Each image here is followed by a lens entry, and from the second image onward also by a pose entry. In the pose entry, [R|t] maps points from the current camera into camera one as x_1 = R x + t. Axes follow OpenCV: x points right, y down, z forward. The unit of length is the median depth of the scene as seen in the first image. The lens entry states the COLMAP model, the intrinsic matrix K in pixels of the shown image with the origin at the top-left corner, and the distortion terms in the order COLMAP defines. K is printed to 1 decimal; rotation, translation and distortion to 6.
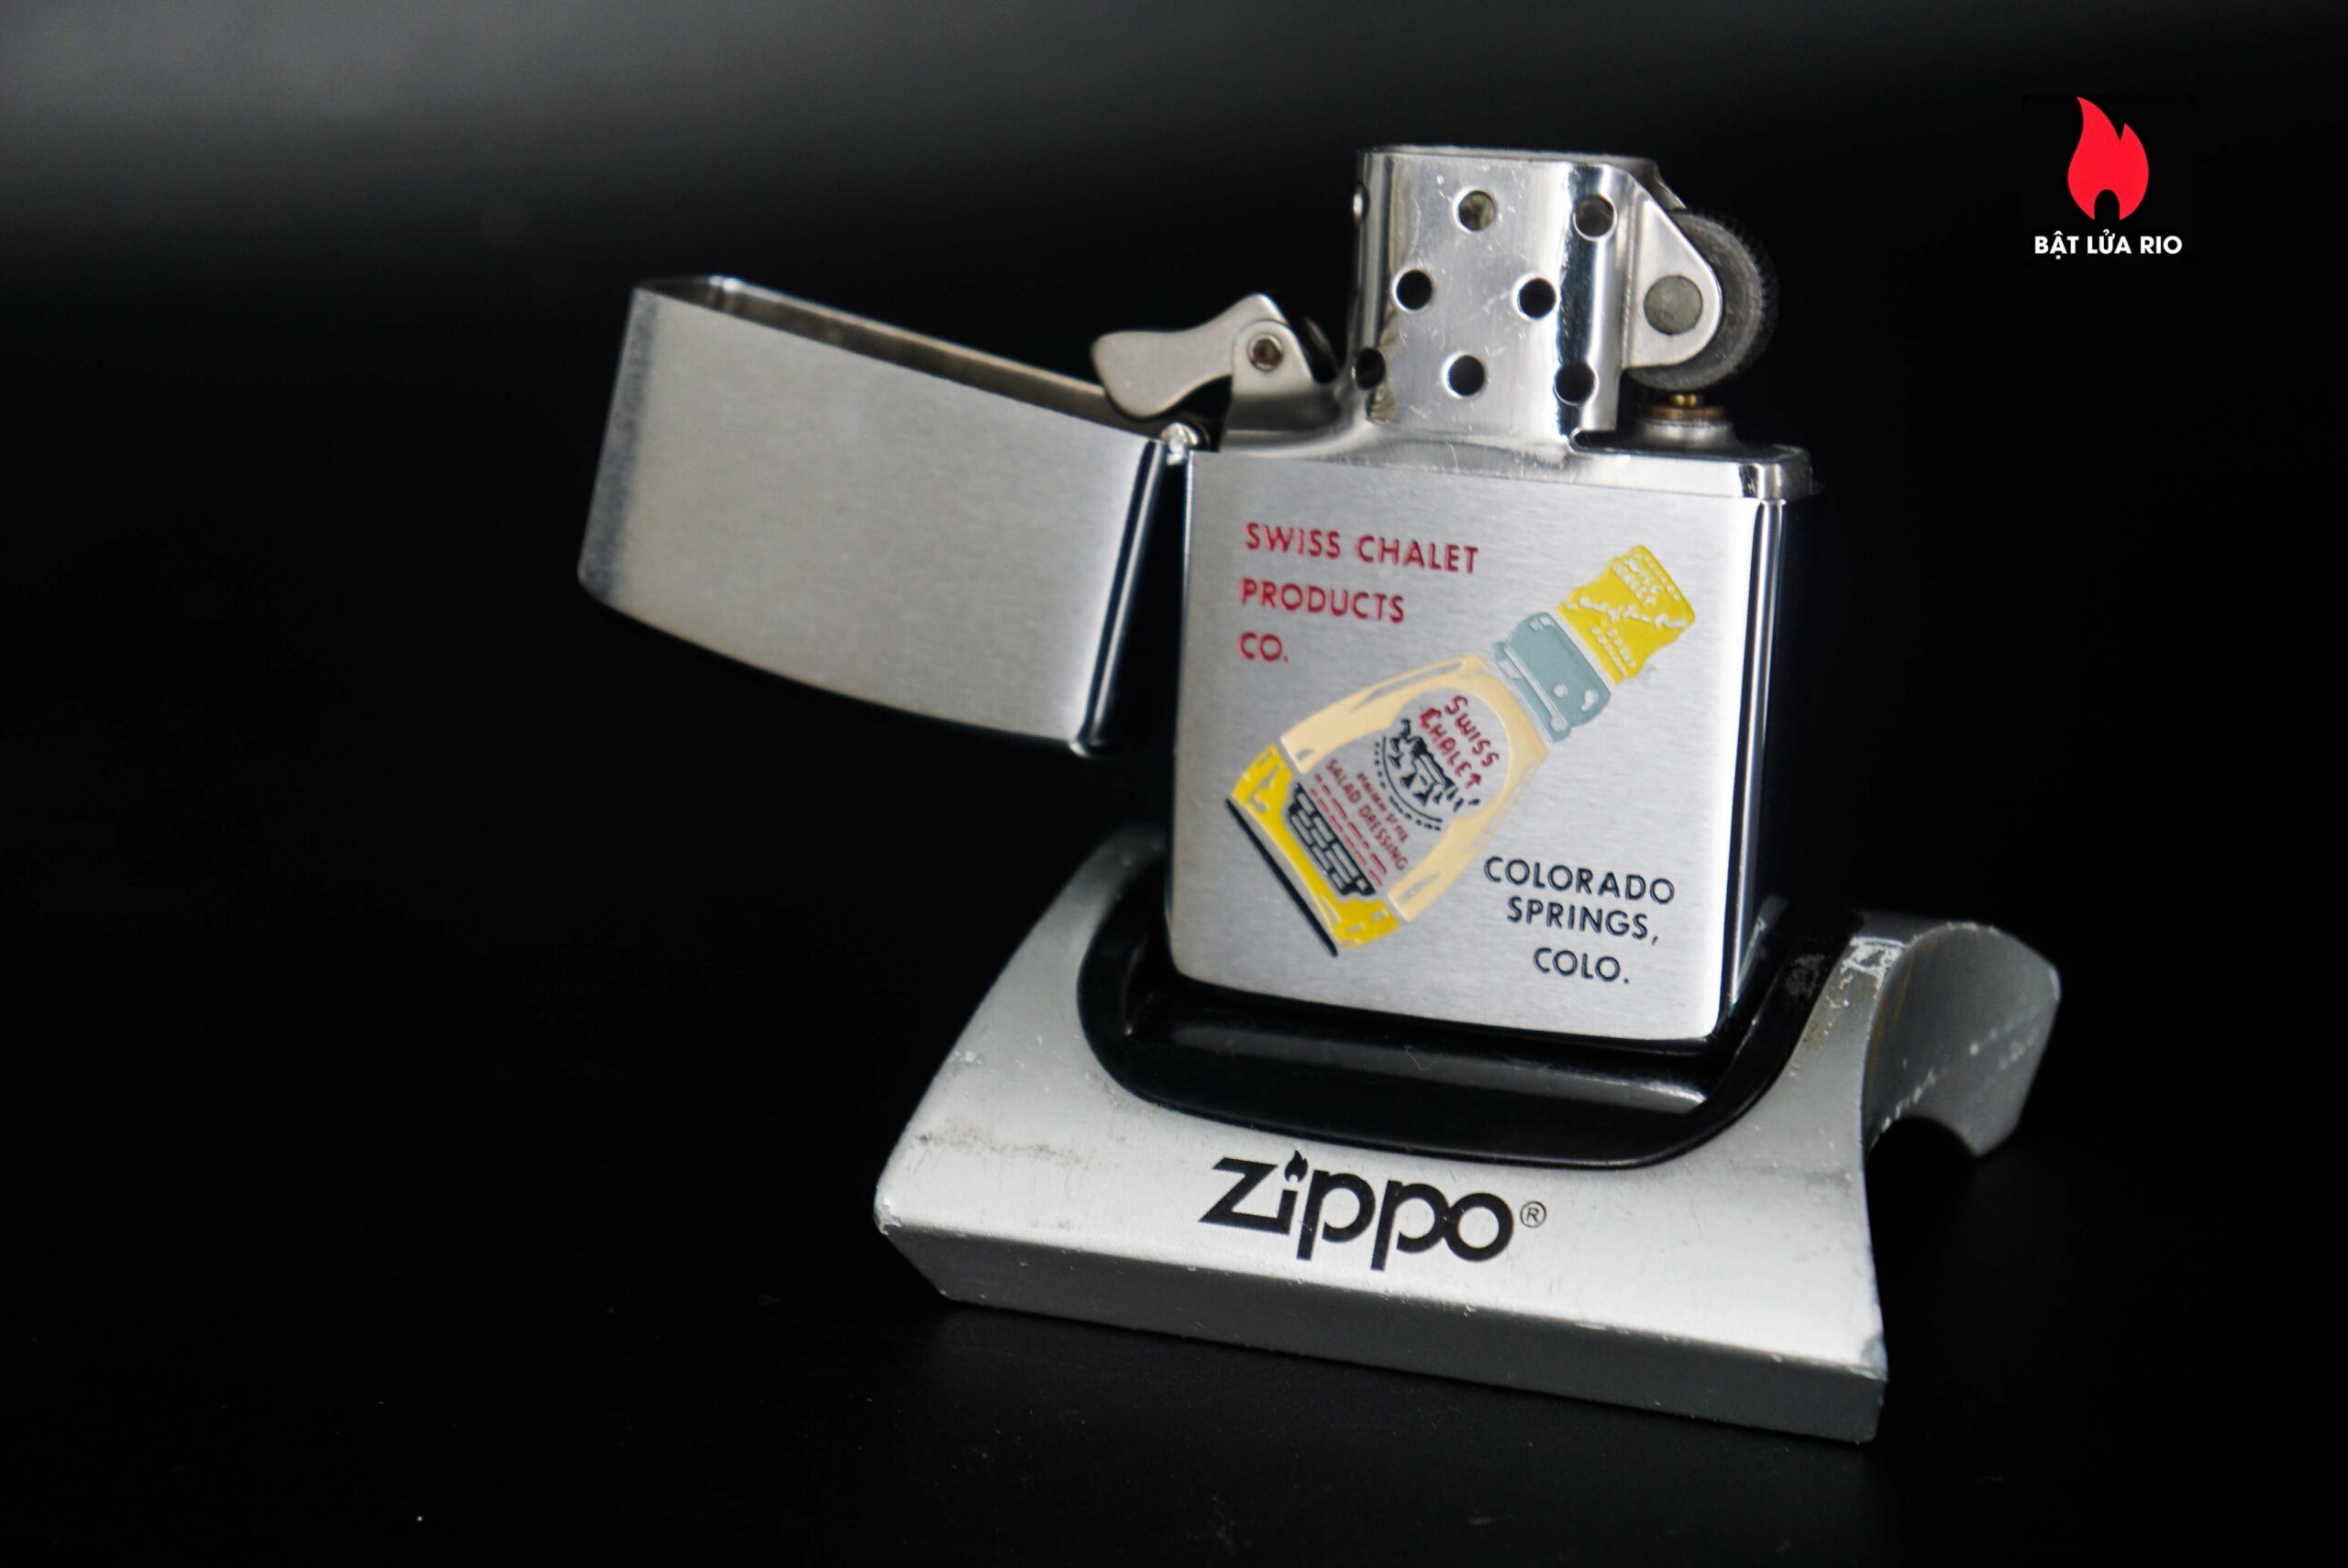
lens RADIAL K [[5253.6, 0, 1174.0], [0, 5253.6, 784.0], [0, 0, 1]] dist [0.186808, 0.853910]
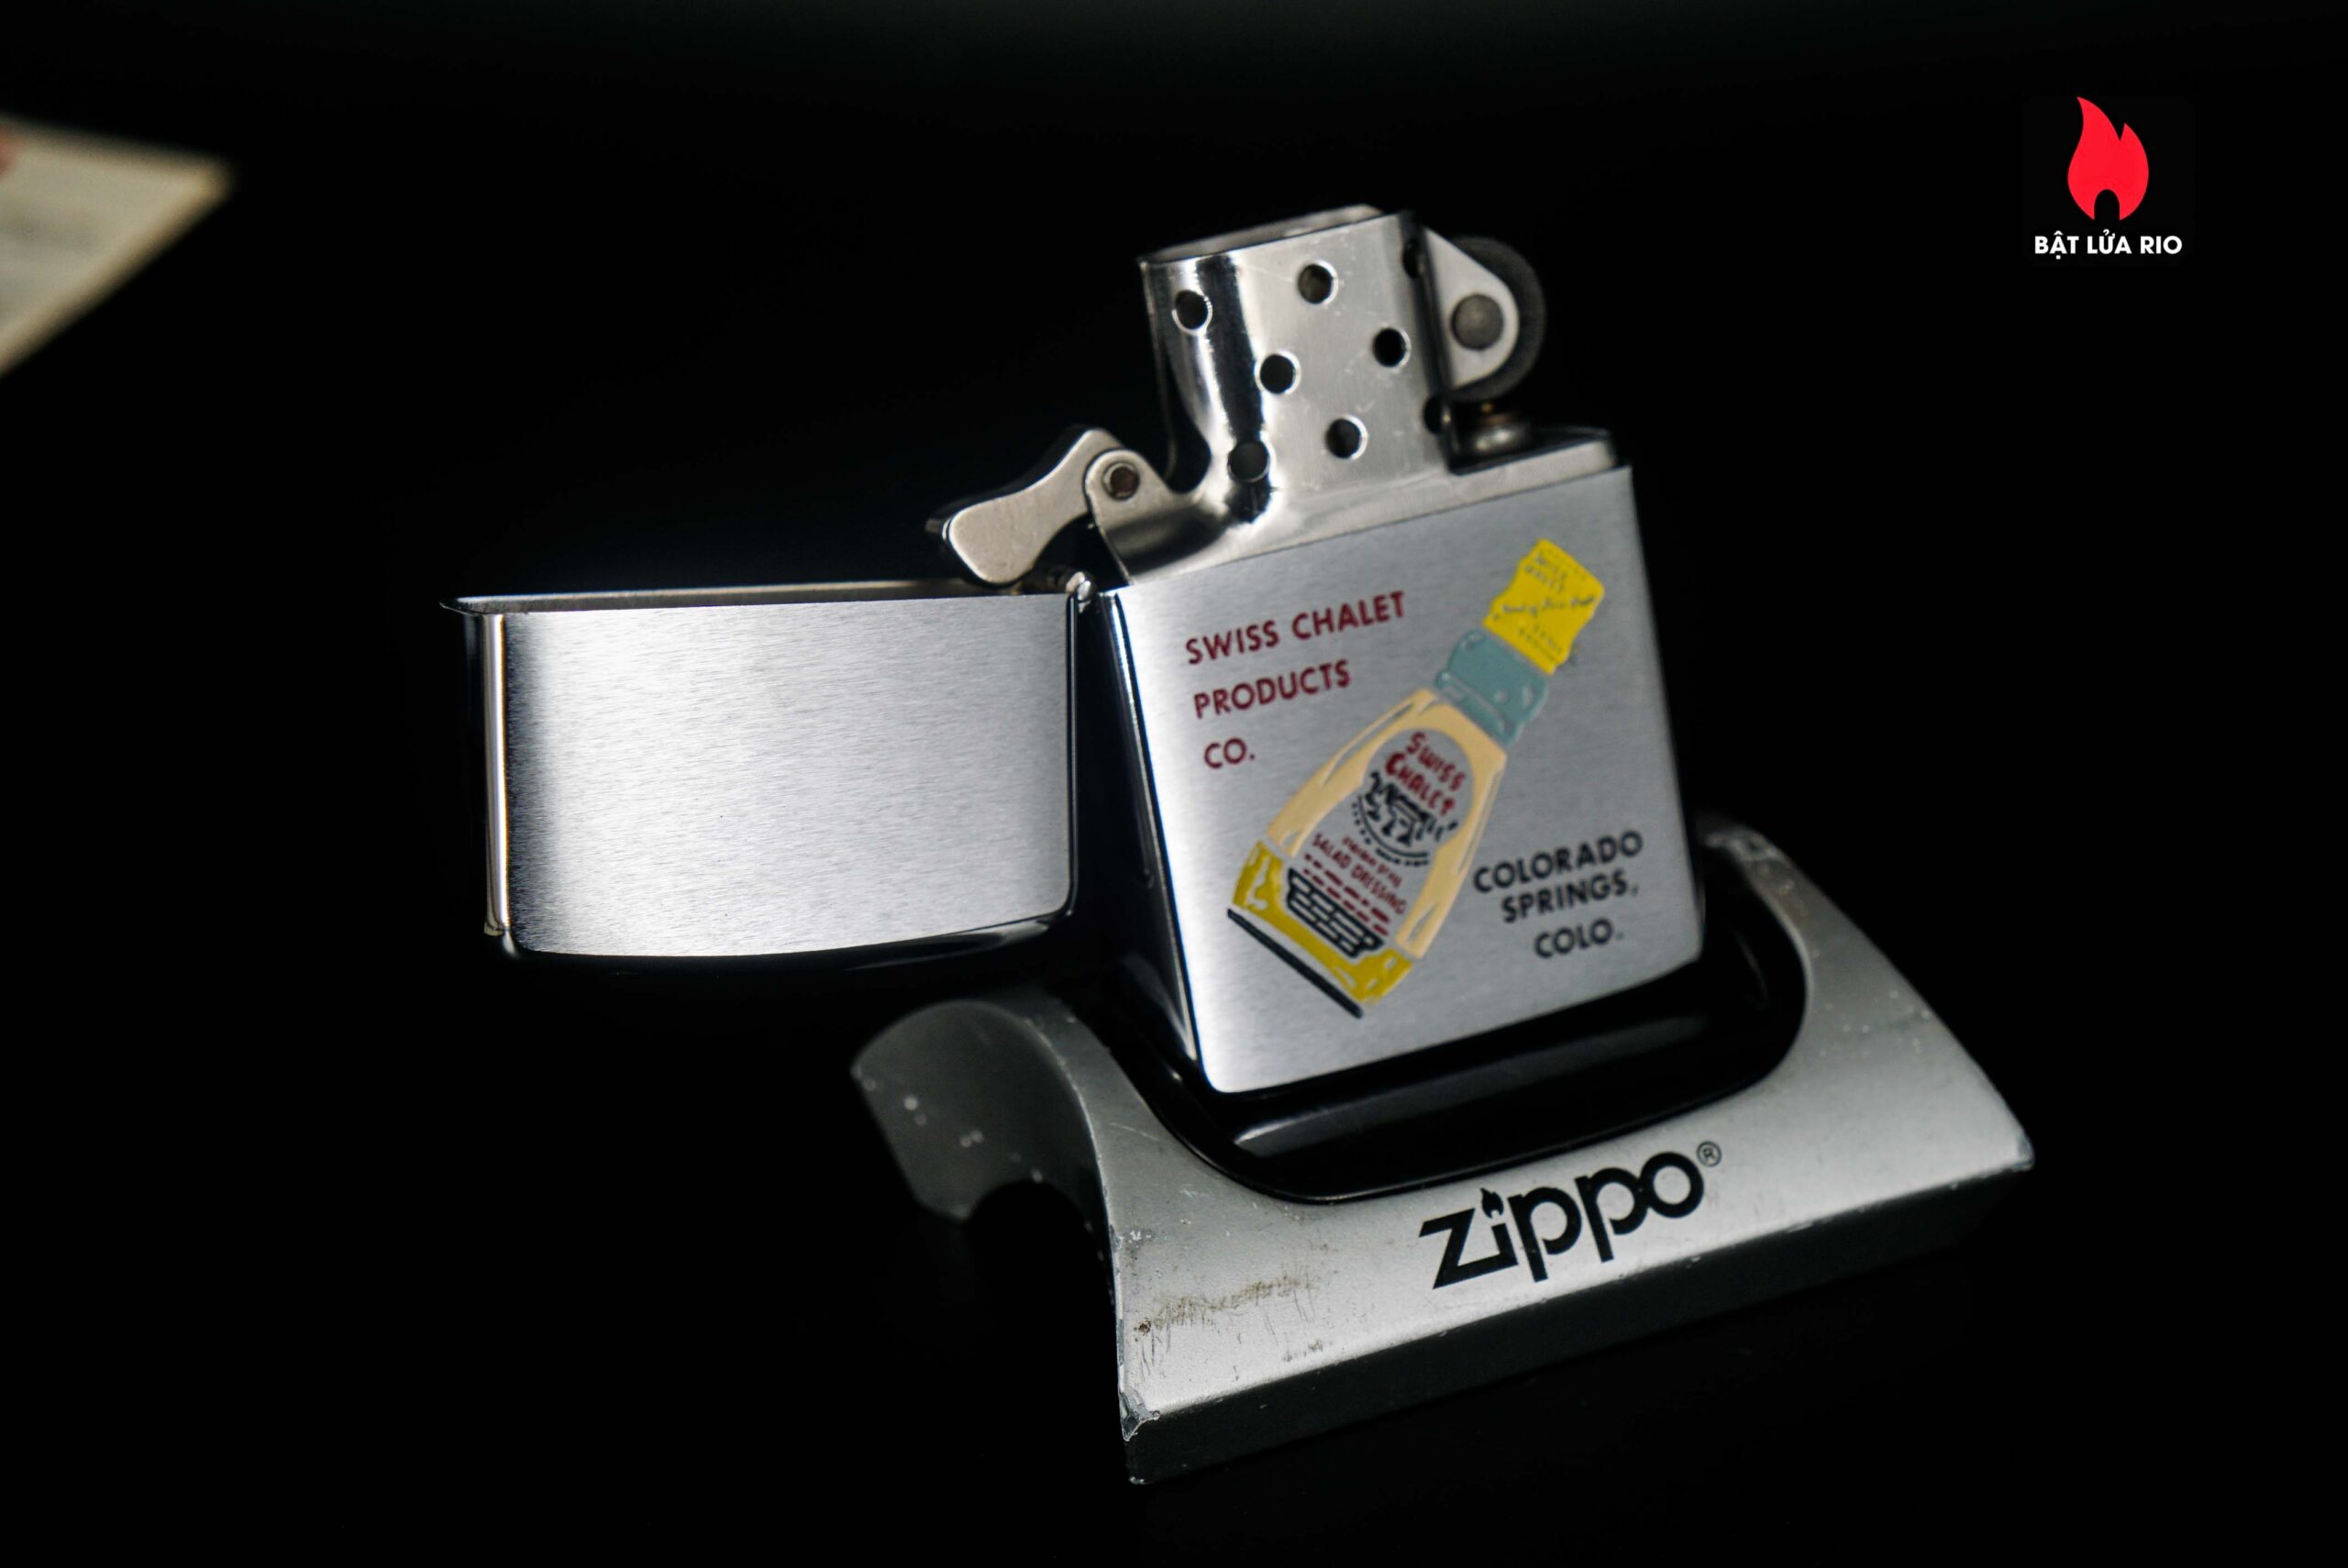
lens RADIAL K [[5253.6, 0, 1174.0], [0, 5253.6, 784.0], [0, 0, 1]] dist [0.186808, 0.853910]
pose [[0.707105, -0.302982, 0.638908, -0.648352], [0.317889, 0.943305, 0.095512, -0.122010], [-0.631624, 0.135565, 0.763331, 0.232853]]
